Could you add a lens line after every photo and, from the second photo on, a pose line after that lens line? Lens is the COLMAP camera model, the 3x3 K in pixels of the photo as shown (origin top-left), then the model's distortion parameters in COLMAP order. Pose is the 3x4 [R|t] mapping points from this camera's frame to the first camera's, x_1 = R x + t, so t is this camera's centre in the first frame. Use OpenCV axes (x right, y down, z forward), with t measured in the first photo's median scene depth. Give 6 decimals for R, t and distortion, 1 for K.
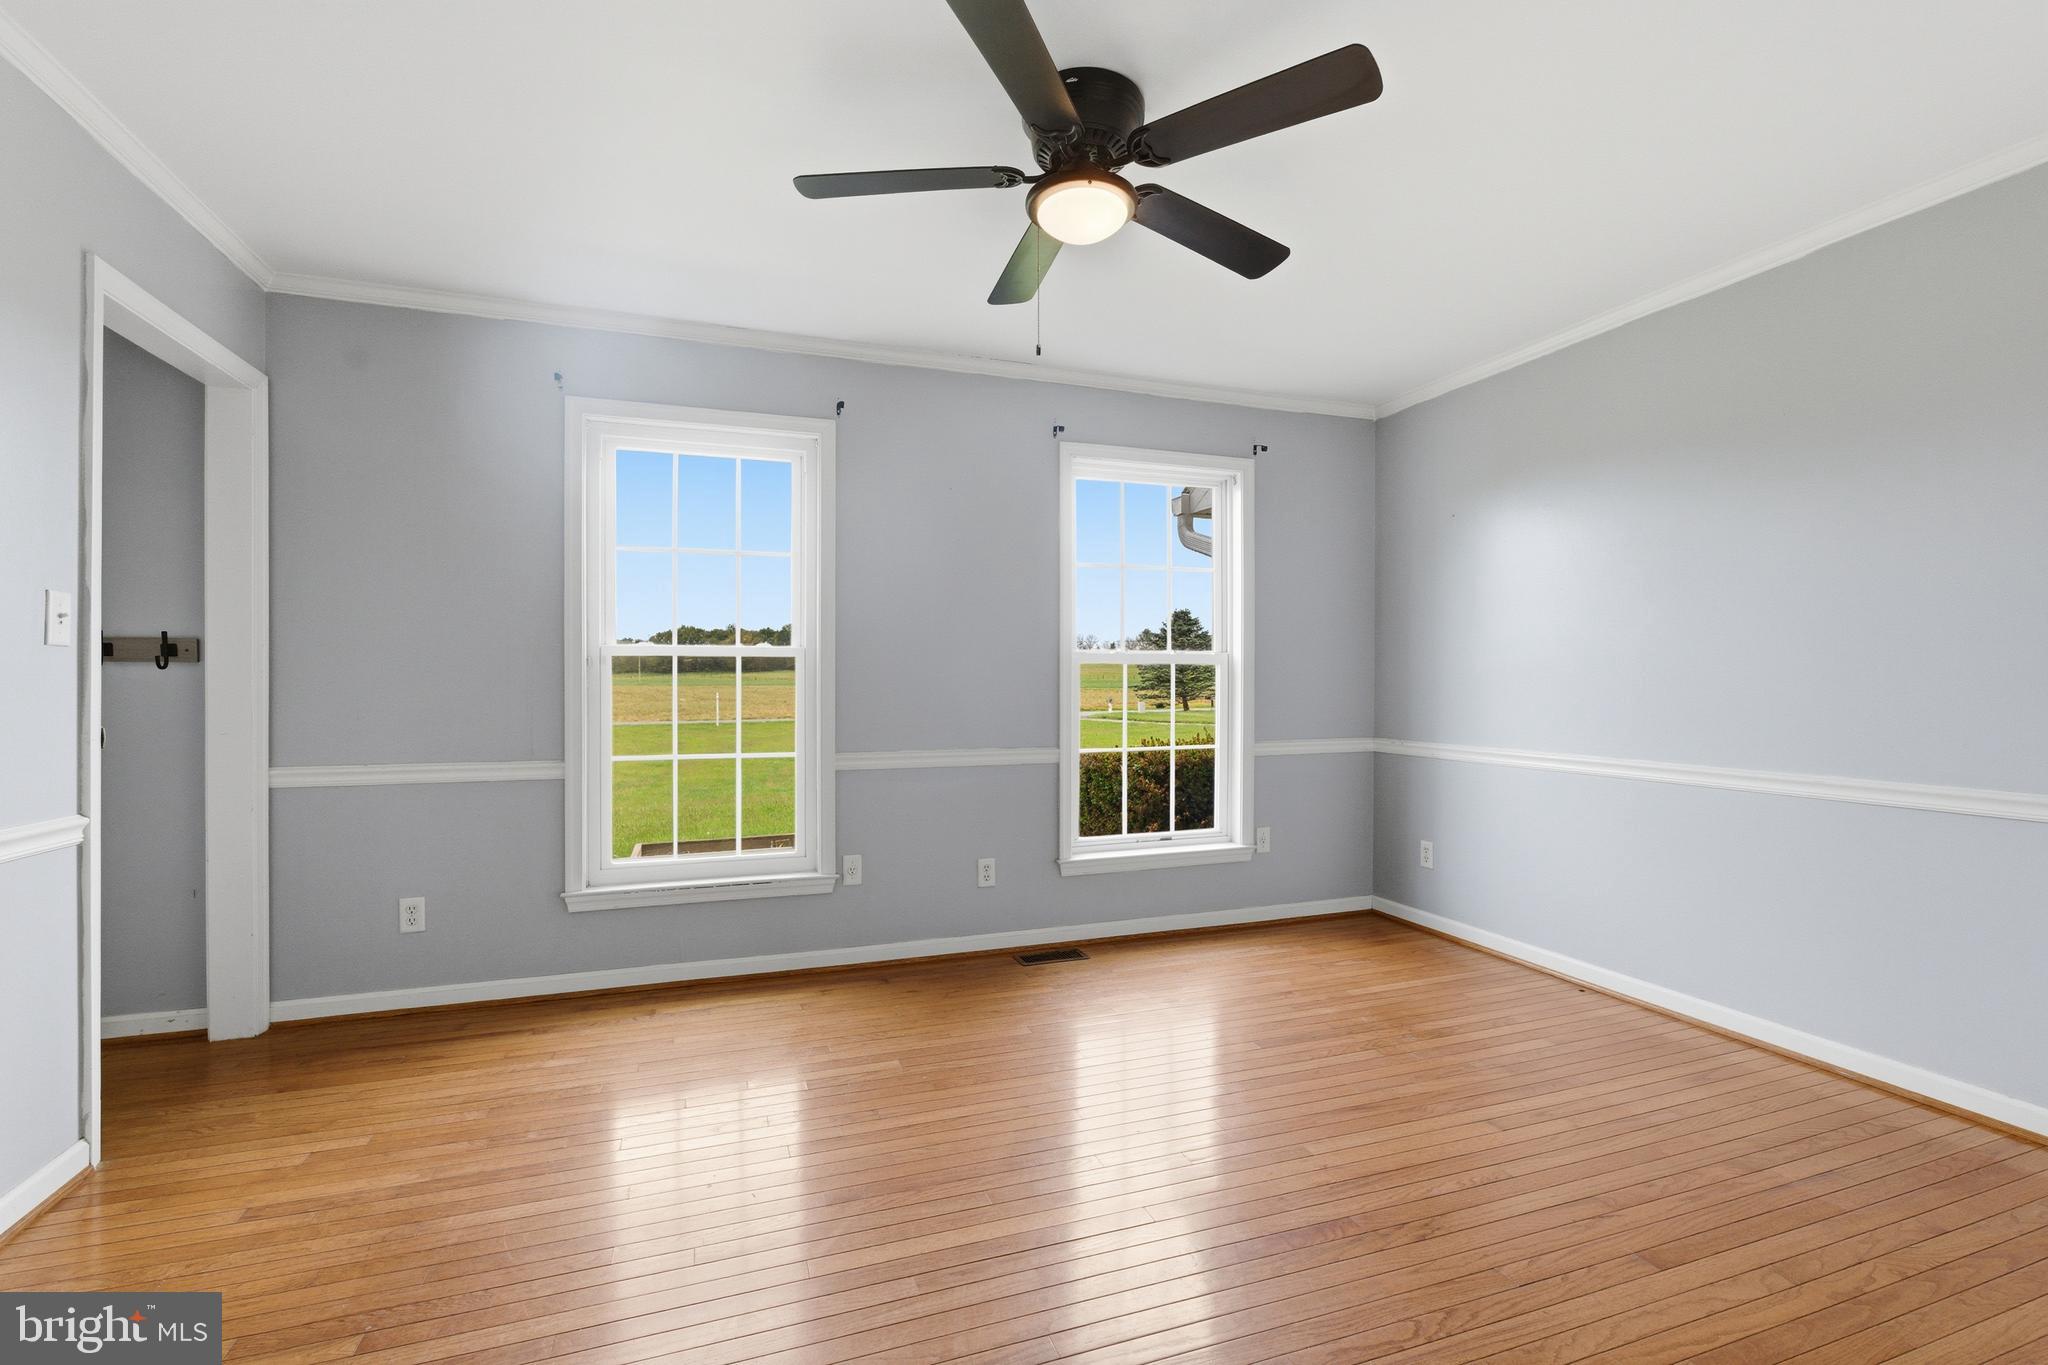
lens RADIAL K [[920.1, 0, 1030.3], [0, 920.1, 673.6], [0, 0, 1]] dist [-0.001490, 0.000053]
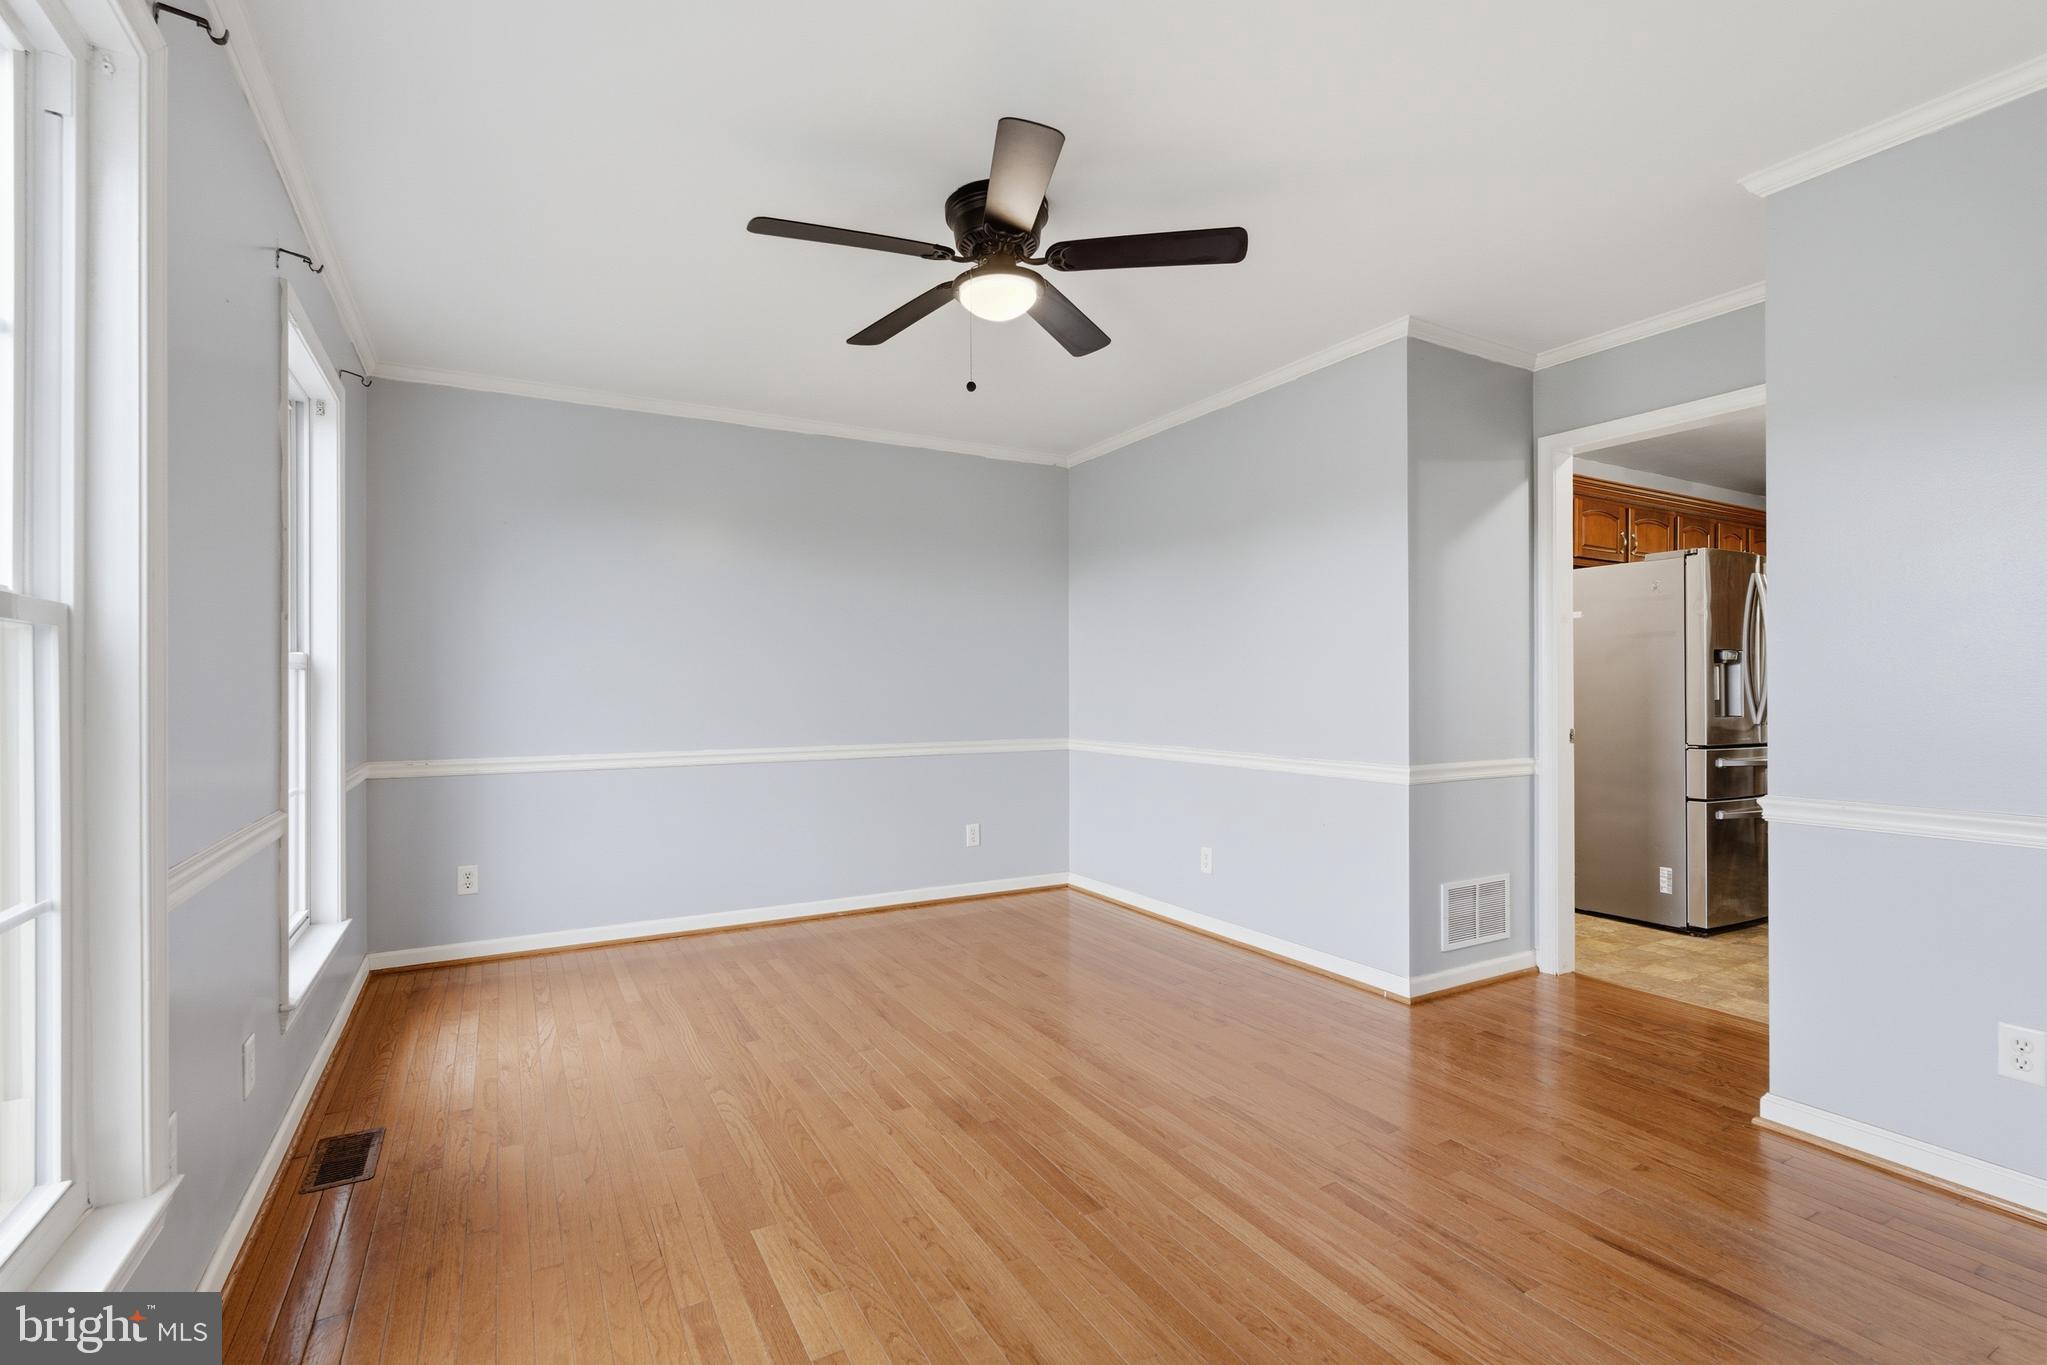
lens RADIAL K [[919.7, 0, 1029.8], [0, 919.7, 673.6], [0, 0, 1]] dist [-0.001490, 0.000053]
pose [[-0.162453, 0.018336, 0.986546, -0.636018], [-0.004625, 0.999802, -0.019344, 0.005205], [-0.986706, -0.007706, -0.162336, 0.658971]]
